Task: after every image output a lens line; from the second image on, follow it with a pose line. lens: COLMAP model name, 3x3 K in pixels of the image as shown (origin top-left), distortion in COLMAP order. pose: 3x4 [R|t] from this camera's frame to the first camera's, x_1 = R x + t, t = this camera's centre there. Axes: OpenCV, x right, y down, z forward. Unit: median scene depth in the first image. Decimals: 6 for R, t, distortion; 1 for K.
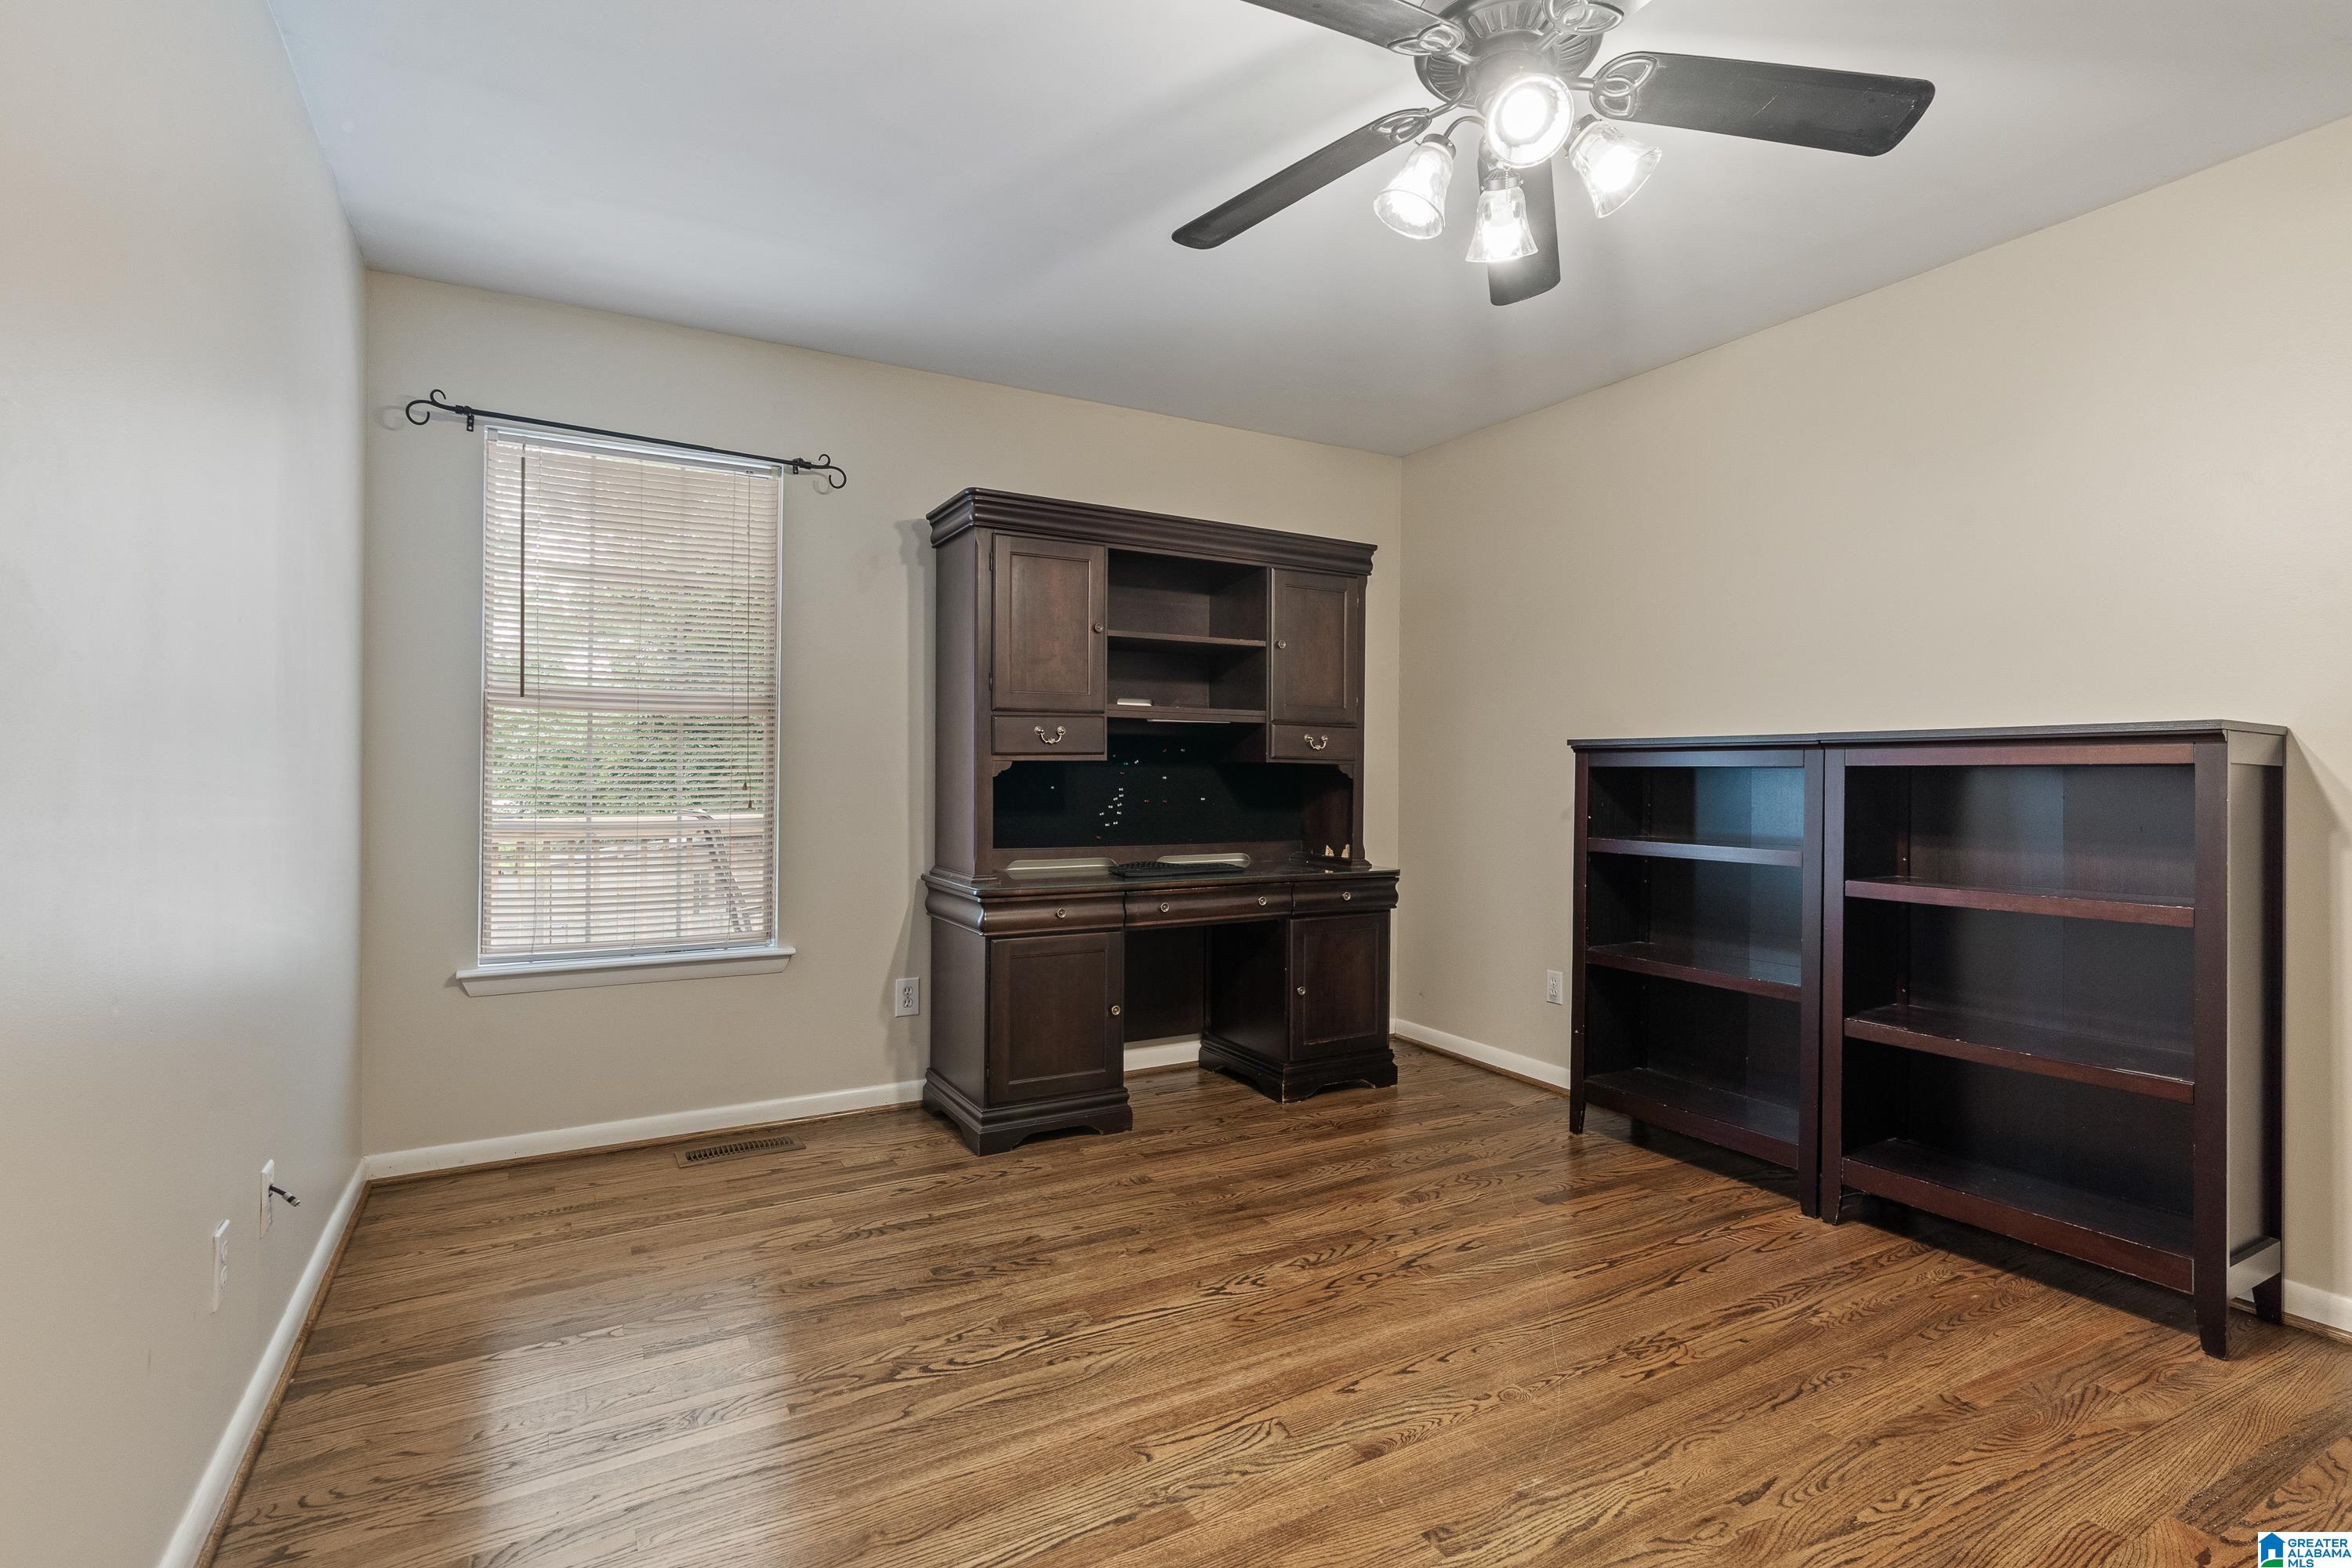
lens RADIAL K [[1142.0, 0, 1212.1], [0, 1142.0, 776.6], [0, 0, 1]] dist [0.002281, 0.000708]
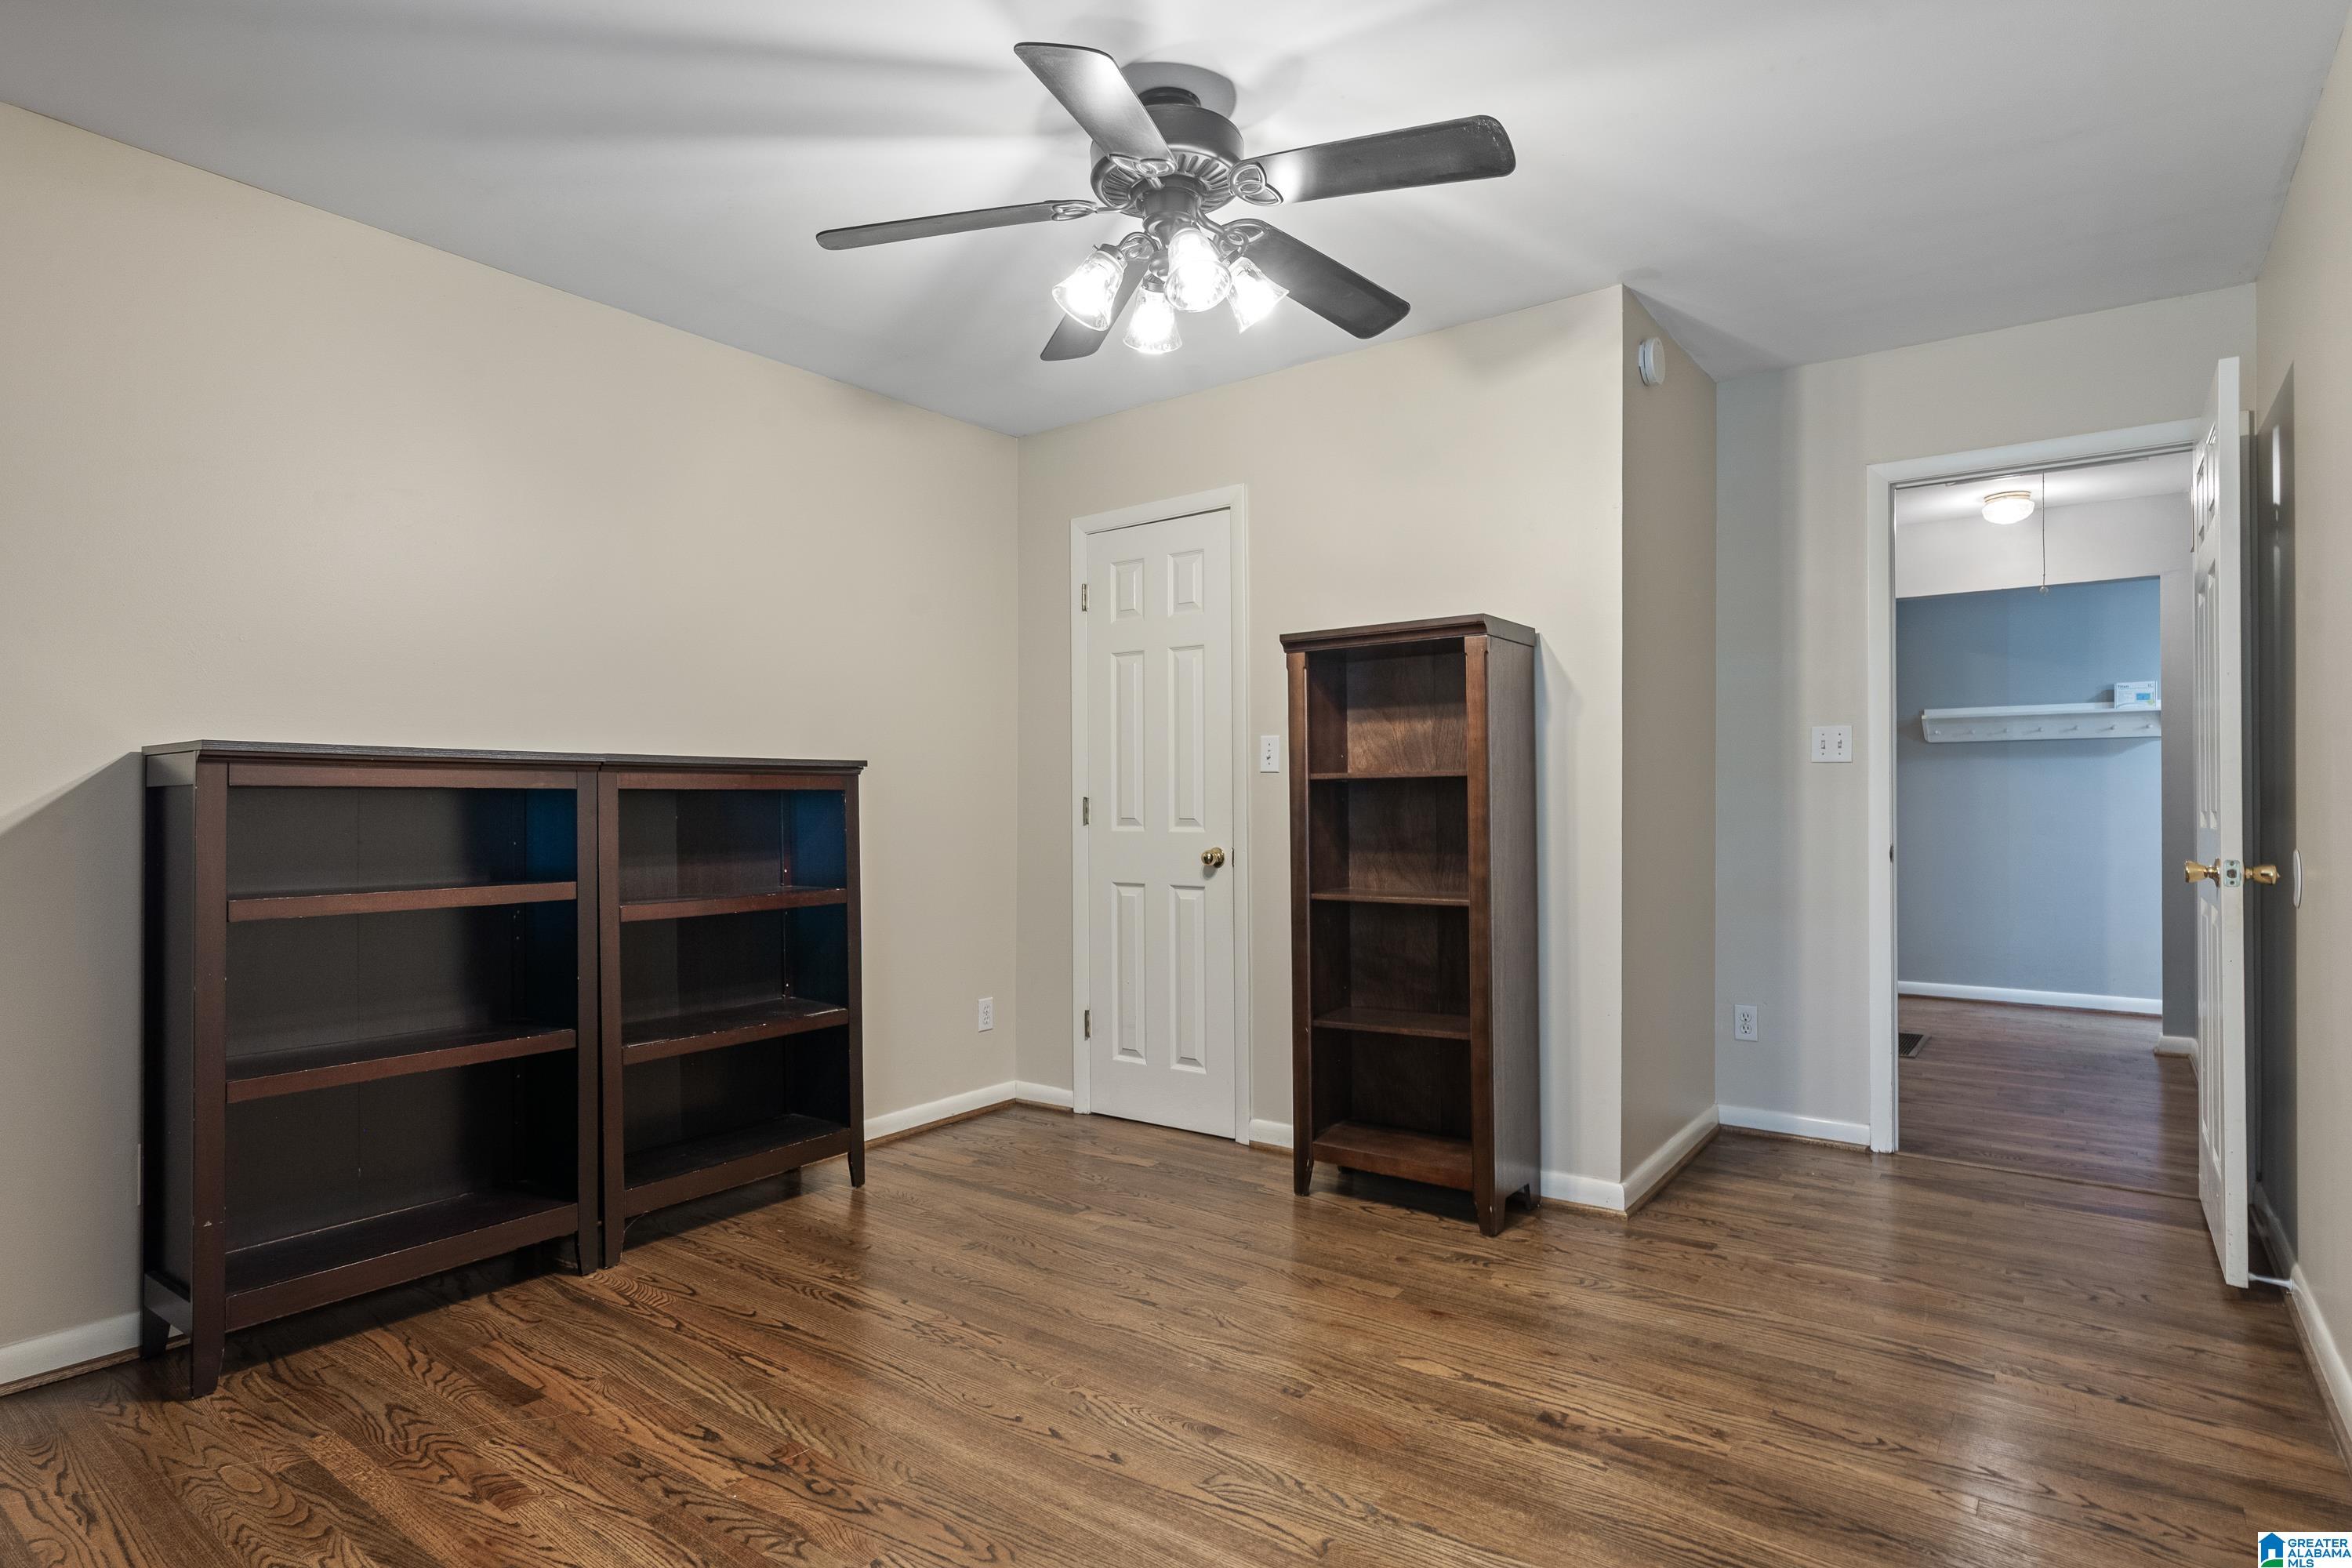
lens RADIAL K [[1217.1, 0, 1183.4], [0, 1217.1, 794.8], [0, 0, 1]] dist [-0.002006, -0.000321]
pose [[-0.396158, 0.003364, 0.918176, -0.621583], [0.001454, 0.999994, -0.003036, -0.000921], [-0.918181, 0.000132, -0.396160, 1.020456]]
